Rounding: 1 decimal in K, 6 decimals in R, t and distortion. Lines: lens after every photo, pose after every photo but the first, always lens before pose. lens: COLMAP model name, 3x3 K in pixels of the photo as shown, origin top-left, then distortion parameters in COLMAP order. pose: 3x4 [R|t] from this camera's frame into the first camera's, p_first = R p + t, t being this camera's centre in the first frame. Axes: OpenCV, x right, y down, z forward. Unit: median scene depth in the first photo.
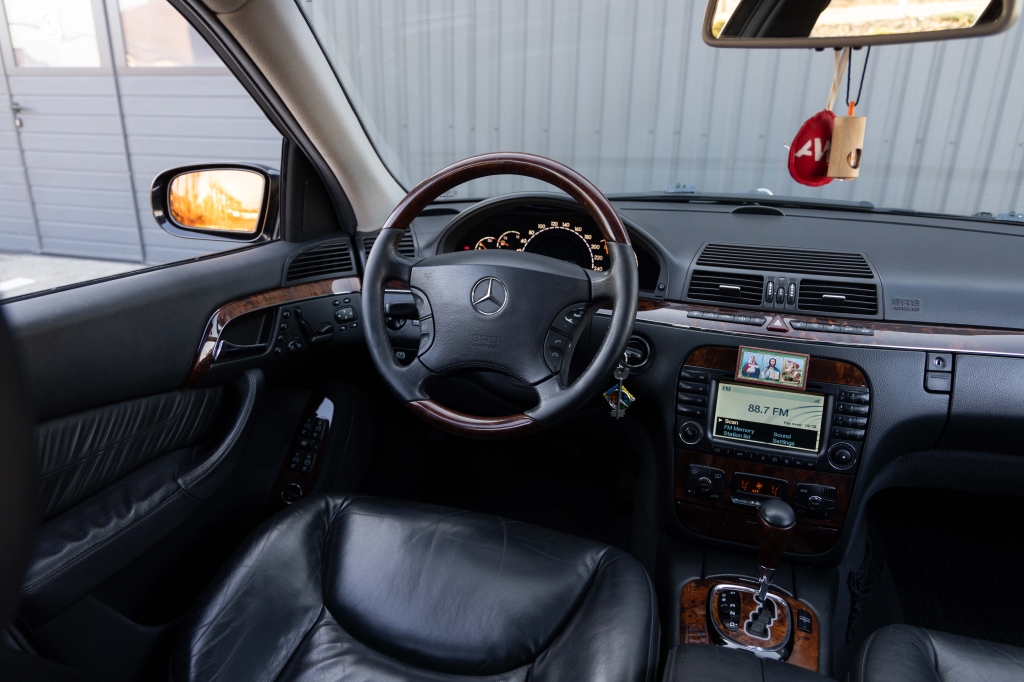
lens RADIAL K [[698.2, 0, 516.9], [0, 698.2, 337.9], [0, 0, 1]] dist [0.009755, -0.004324]
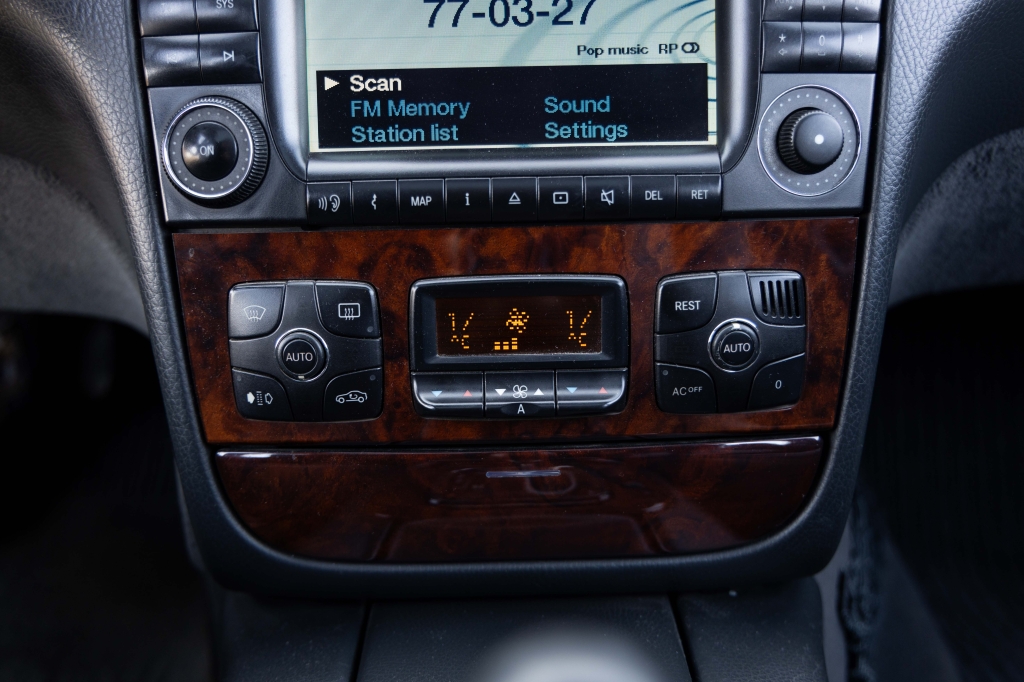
lens RADIAL K [[1044.6, 0, 507.7], [0, 1044.6, 336.8], [0, 0, 1]] dist [0.037853, 0.000000]
pose [[0.949952, -0.155407, 0.270997, 0.239695], [0.138430, 0.987071, 0.080797, 0.183980], [-0.280050, -0.039240, 0.959183, 0.640157]]
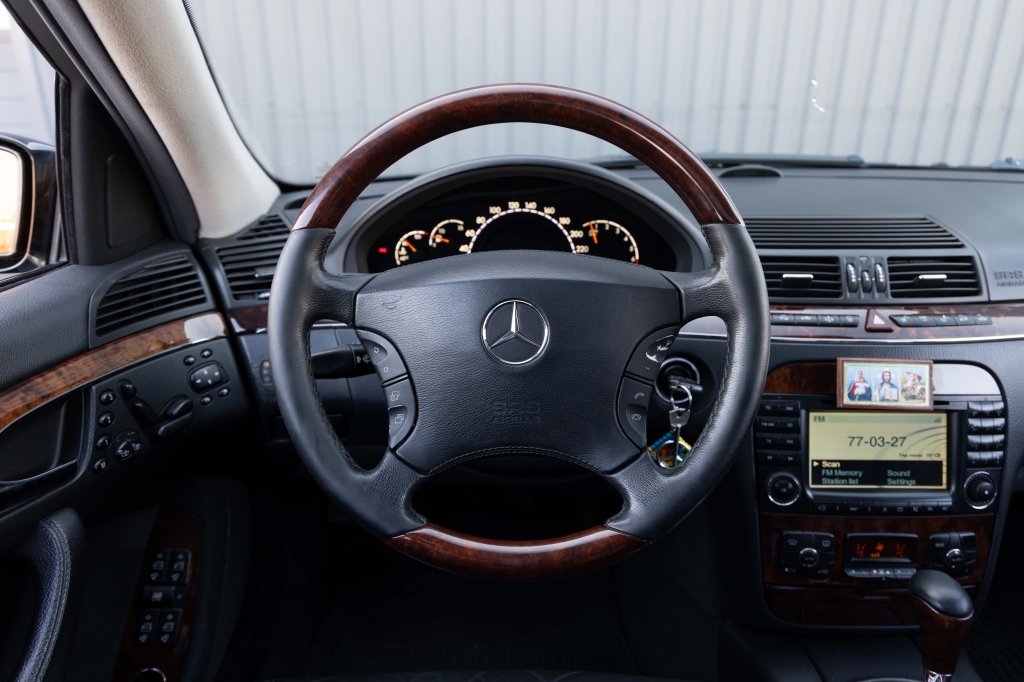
lens RADIAL K [[698.2, 0, 521.2], [0, 698.2, 340.3], [0, 0, 1]] dist [0.009755, -0.004324]
pose [[0.952694, -0.117954, 0.280107, -0.180989], [0.111309, 0.992998, 0.039572, -0.069490], [-0.282814, -0.006521, 0.959153, 0.405146]]
